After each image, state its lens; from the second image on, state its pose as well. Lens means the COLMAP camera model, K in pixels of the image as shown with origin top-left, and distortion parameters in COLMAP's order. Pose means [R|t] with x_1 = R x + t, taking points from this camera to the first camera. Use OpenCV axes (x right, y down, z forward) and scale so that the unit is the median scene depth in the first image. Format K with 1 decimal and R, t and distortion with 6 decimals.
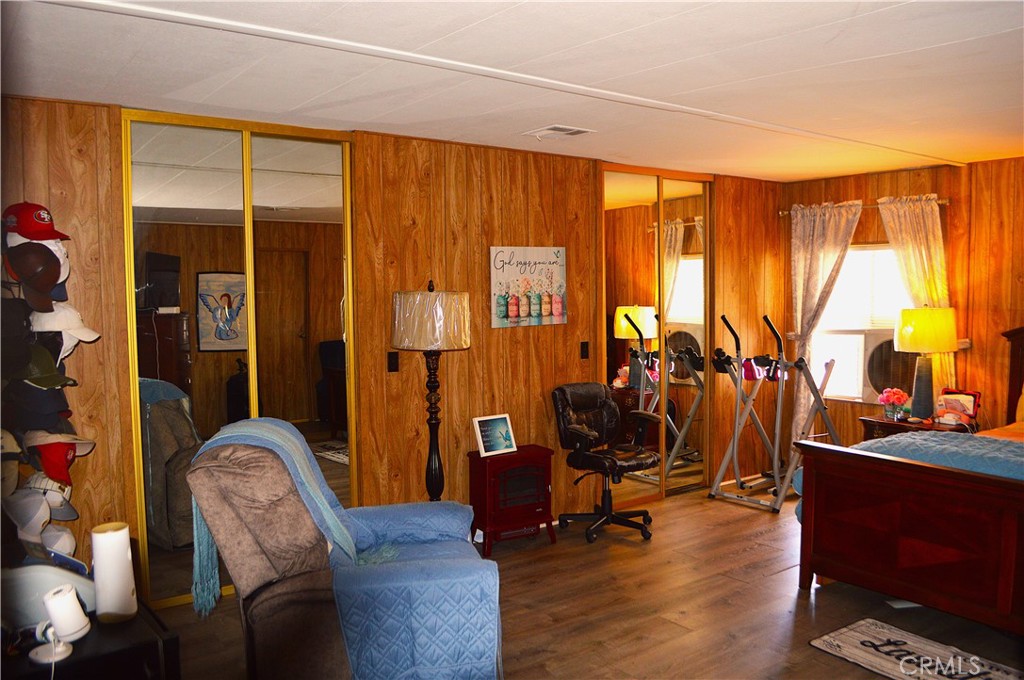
lens RADIAL K [[816.7, 0, 524.2], [0, 816.7, 345.5], [0, 0, 1]] dist [-0.086008, 0.014612]
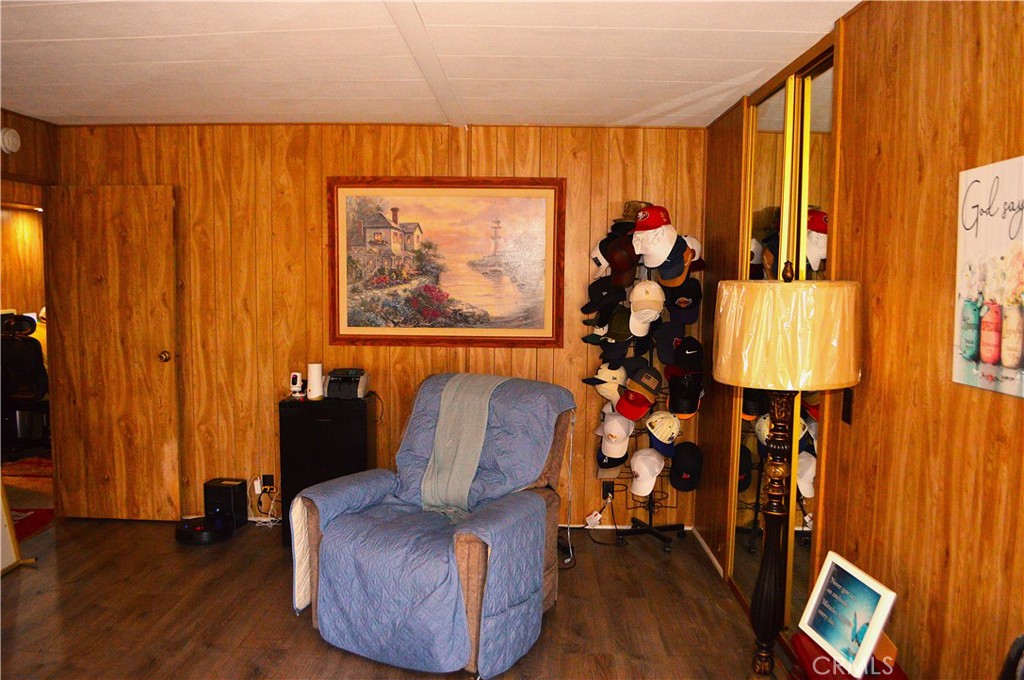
lens RADIAL K [[816.7, 0, 524.2], [0, 816.7, 345.5], [0, 0, 1]] dist [-0.086008, 0.014612]
pose [[-0.586338, 0.074038, -0.806676, 0.388569], [-0.067157, 0.987944, 0.139489, -0.077918], [0.807278, 0.135962, -0.574296, 1.050187]]
